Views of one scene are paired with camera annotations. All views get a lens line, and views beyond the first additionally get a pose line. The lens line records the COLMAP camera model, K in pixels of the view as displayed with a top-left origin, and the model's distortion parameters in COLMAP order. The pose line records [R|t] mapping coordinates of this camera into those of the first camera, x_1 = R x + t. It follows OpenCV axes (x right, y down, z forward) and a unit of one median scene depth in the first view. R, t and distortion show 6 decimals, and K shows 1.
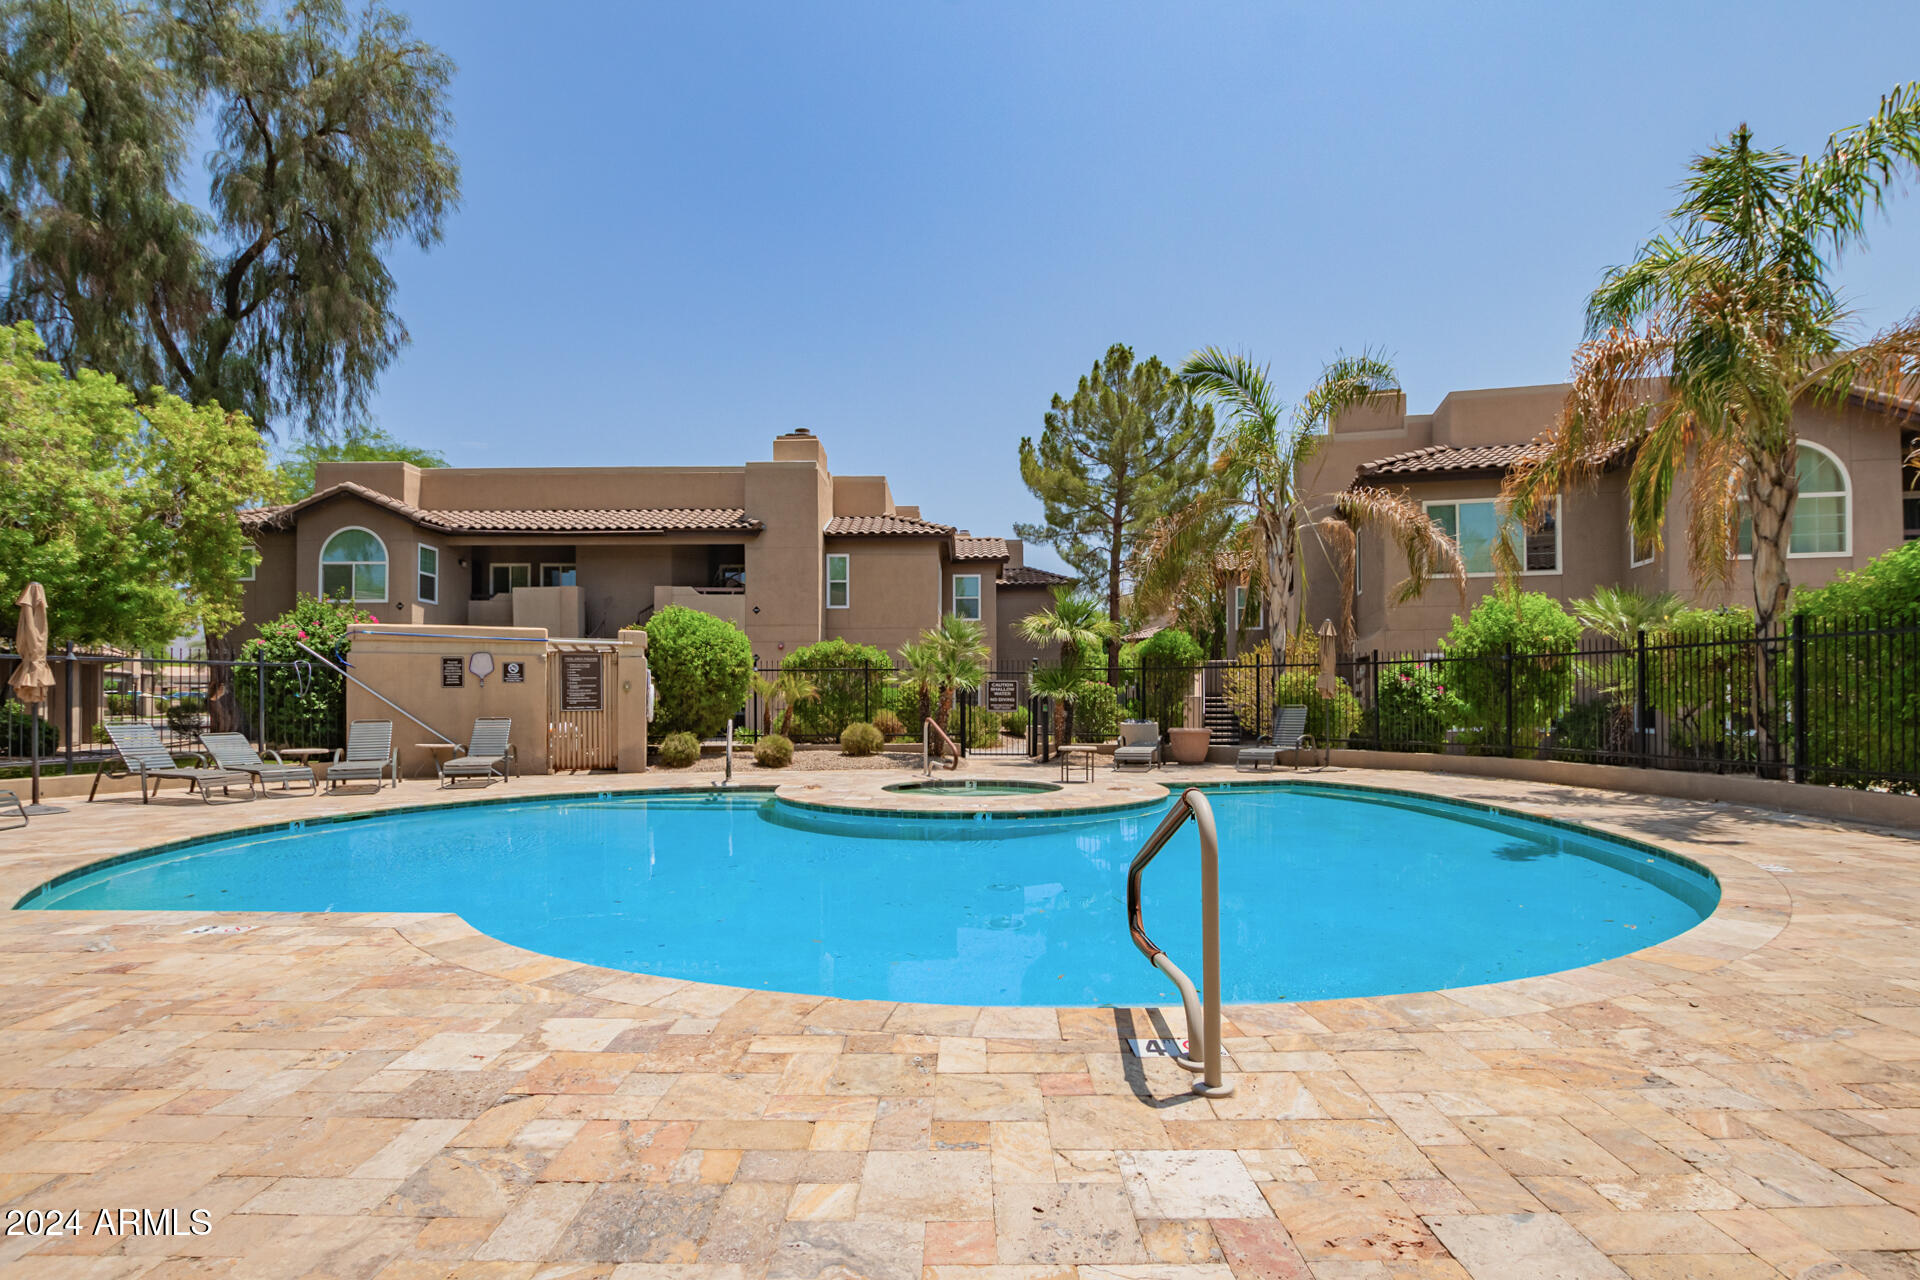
lens RADIAL K [[895.4, 0, 977.1], [0, 895.4, 636.2], [0, 0, 1]] dist [-0.002448, -0.000217]
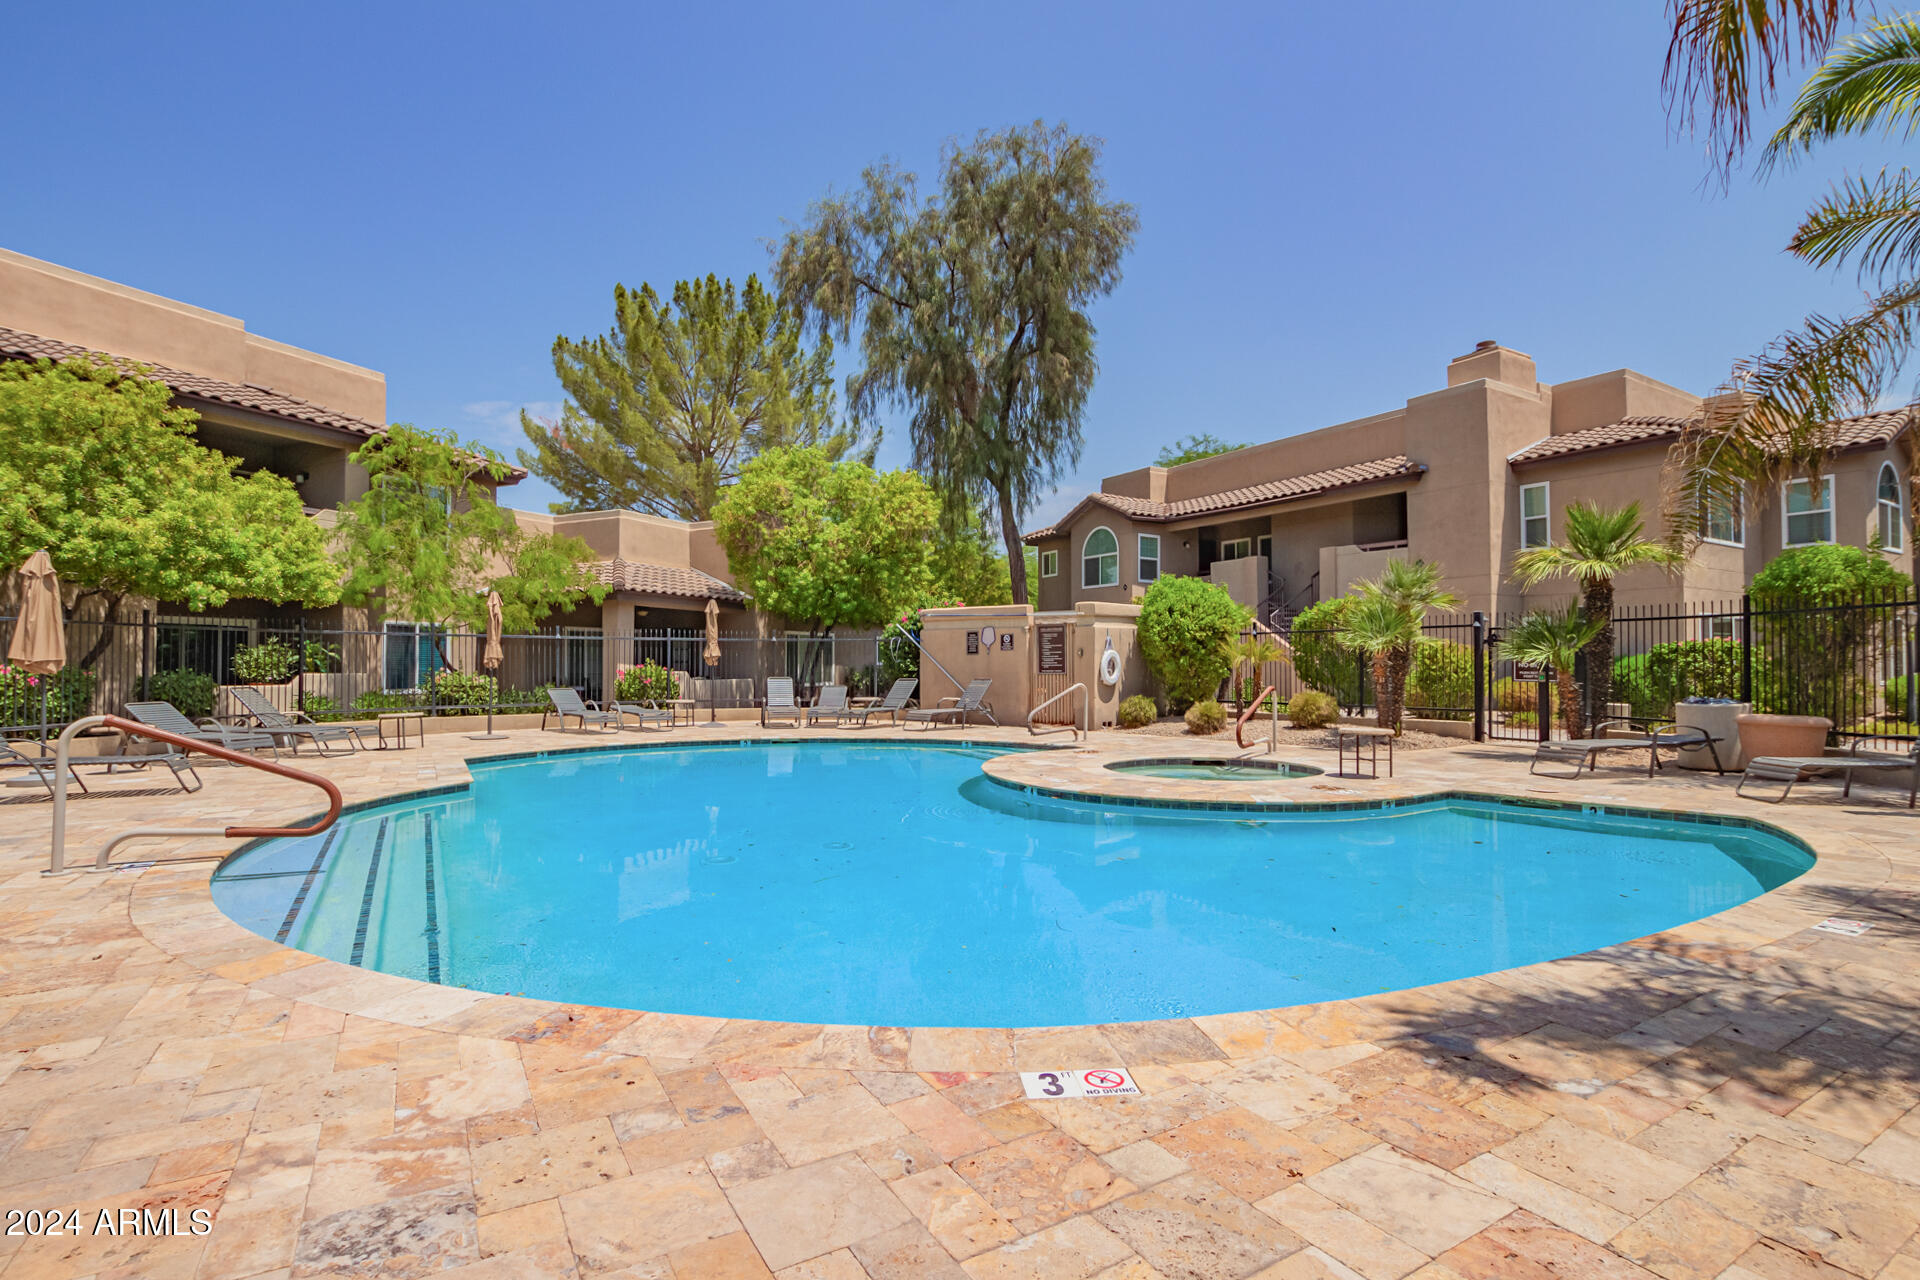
lens RADIAL K [[895.4, 0, 977.1], [0, 895.4, 636.2], [0, 0, 1]] dist [-0.002448, -0.000217]
pose [[0.547578, -0.023654, -0.836420, 0.473418], [0.057751, 0.998285, 0.009577, 0.017406], [0.834759, -0.053548, 0.548005, 0.277485]]
